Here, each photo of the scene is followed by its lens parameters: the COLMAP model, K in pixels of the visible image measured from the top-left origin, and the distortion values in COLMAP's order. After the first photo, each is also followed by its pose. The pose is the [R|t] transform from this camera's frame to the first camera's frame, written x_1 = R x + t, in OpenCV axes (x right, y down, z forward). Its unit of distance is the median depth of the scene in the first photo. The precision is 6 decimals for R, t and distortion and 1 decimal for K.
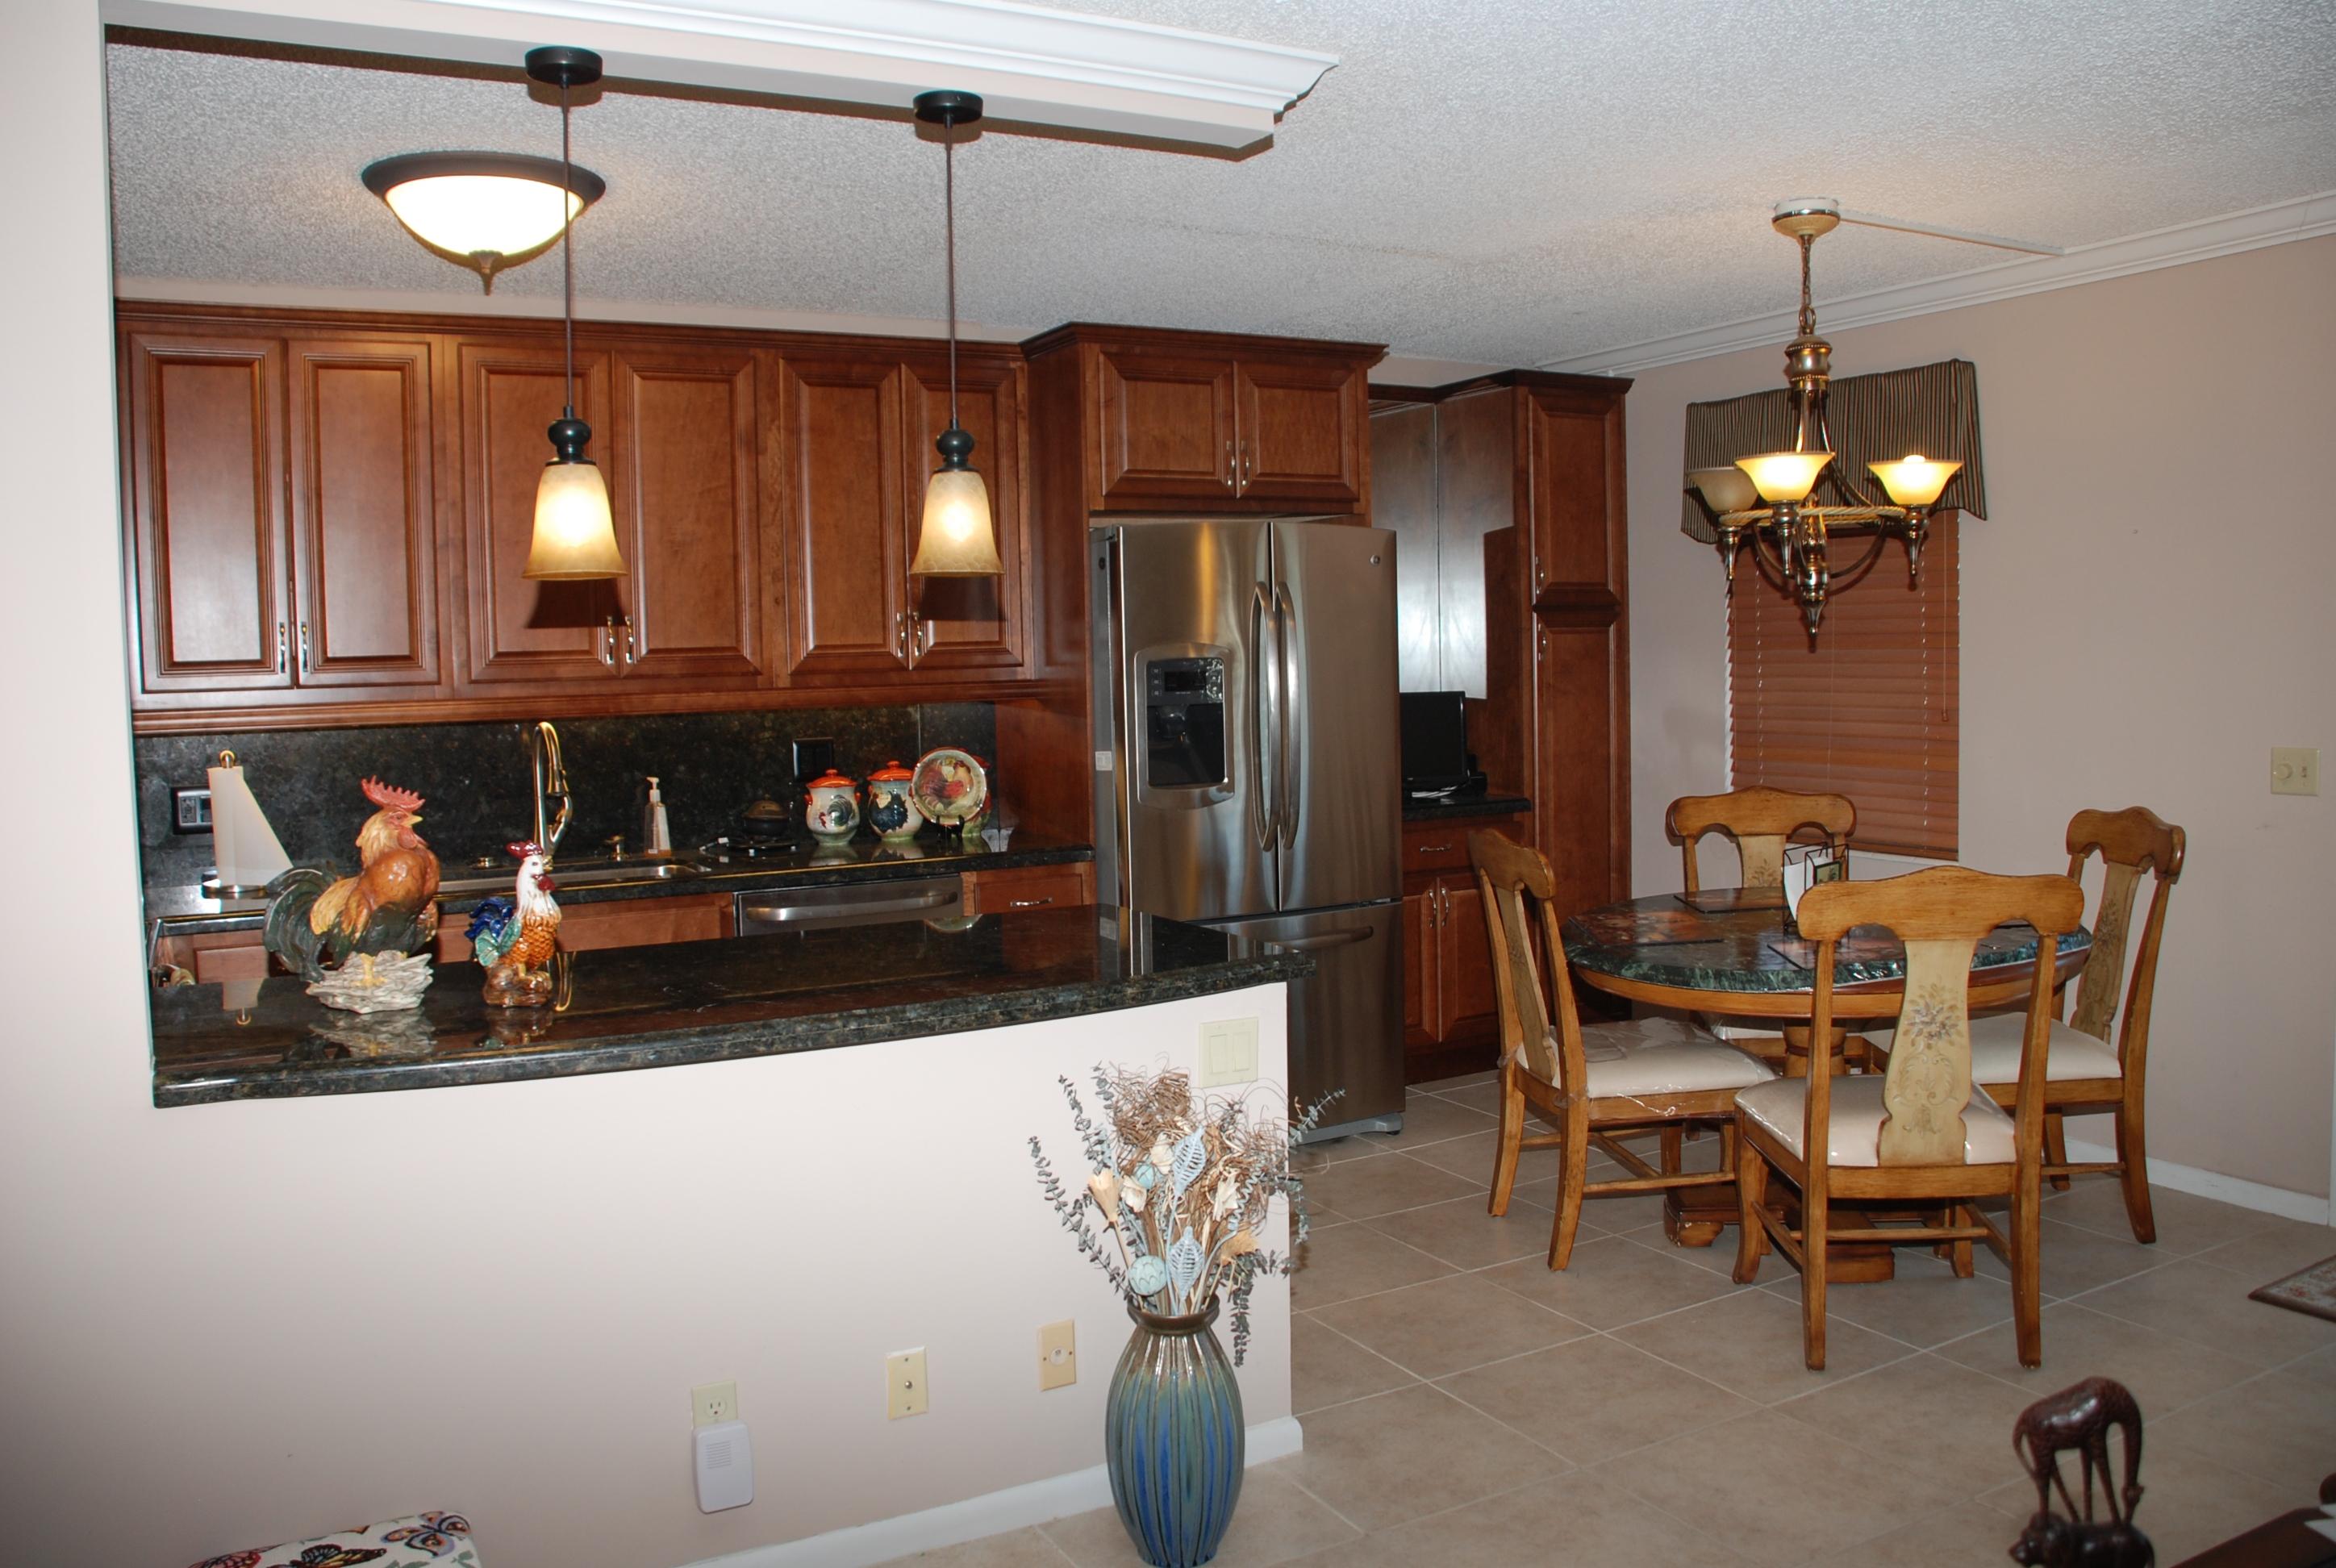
lens RADIAL K [[1809.8, 0, 1129.0], [0, 1809.8, 790.1], [0, 0, 1]] dist [-0.148679, 0.098271]
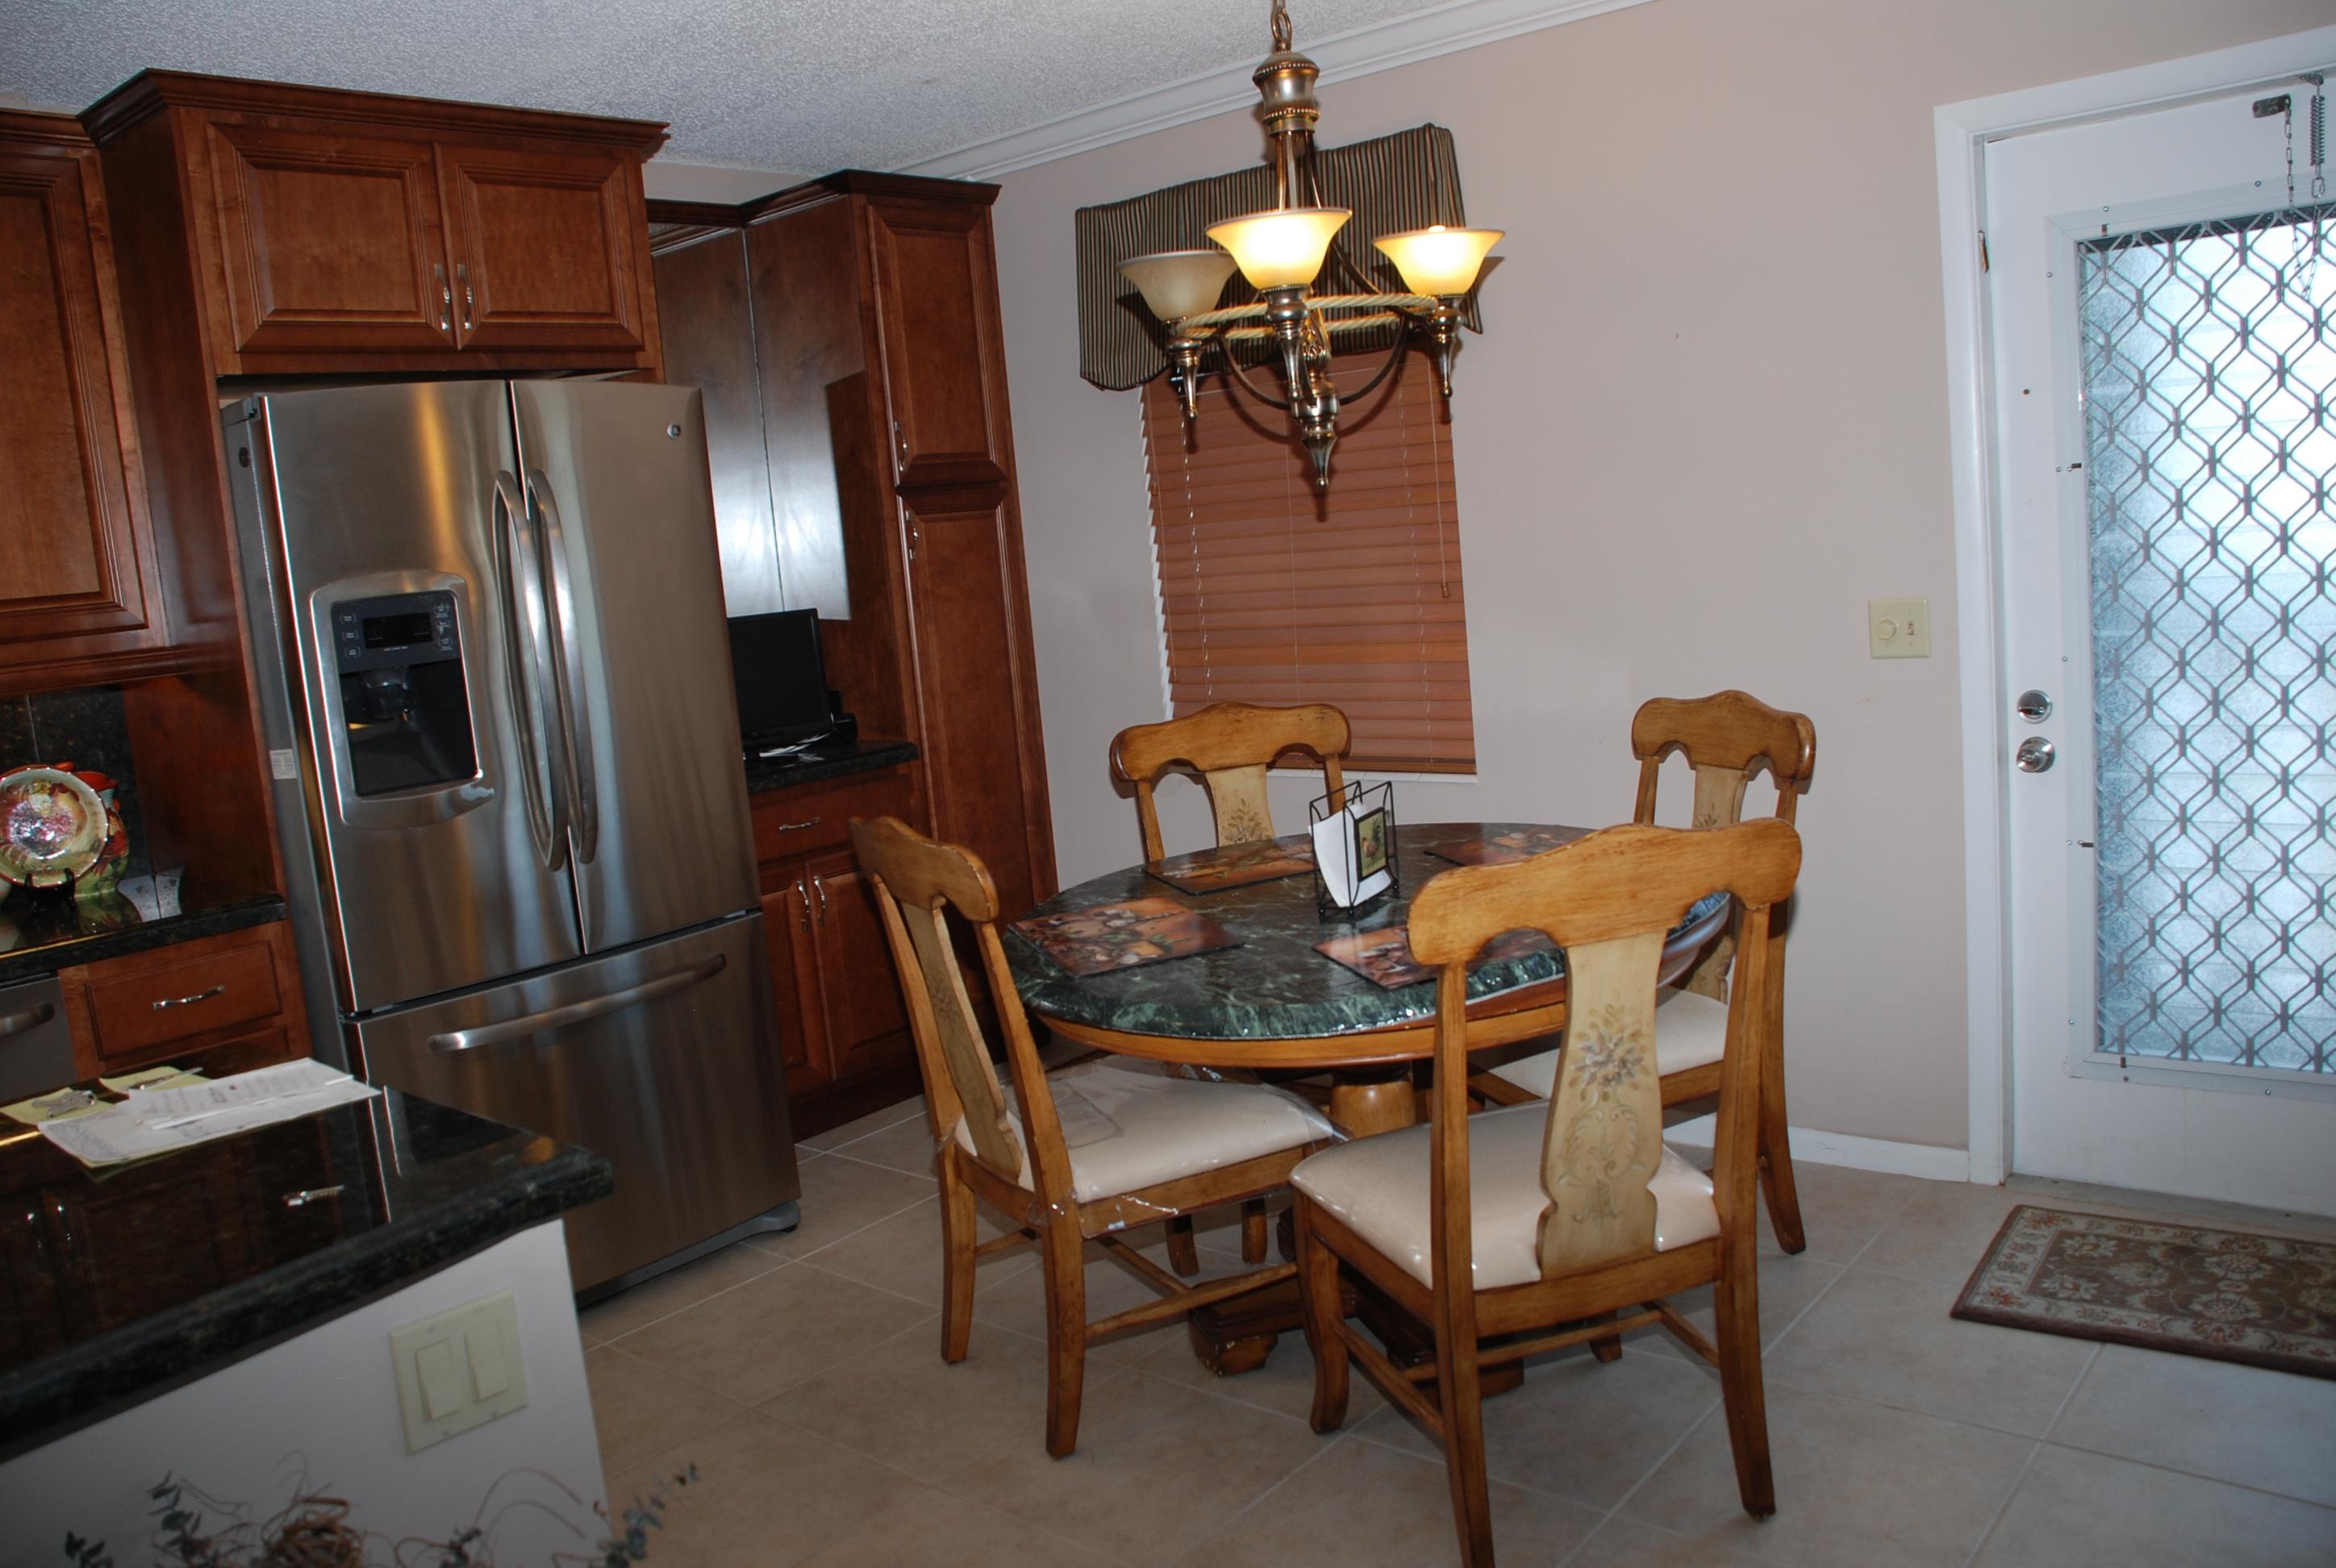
lens RADIAL K [[1809.8, 0, 1129.0], [0, 1809.8, 790.1], [0, 0, 1]] dist [-0.148679, 0.098271]
pose [[0.931928, -0.109656, 0.345668, 0.048663], [0.093169, 0.993591, 0.064010, -0.018393], [-0.350472, -0.027447, 0.936171, 0.299453]]
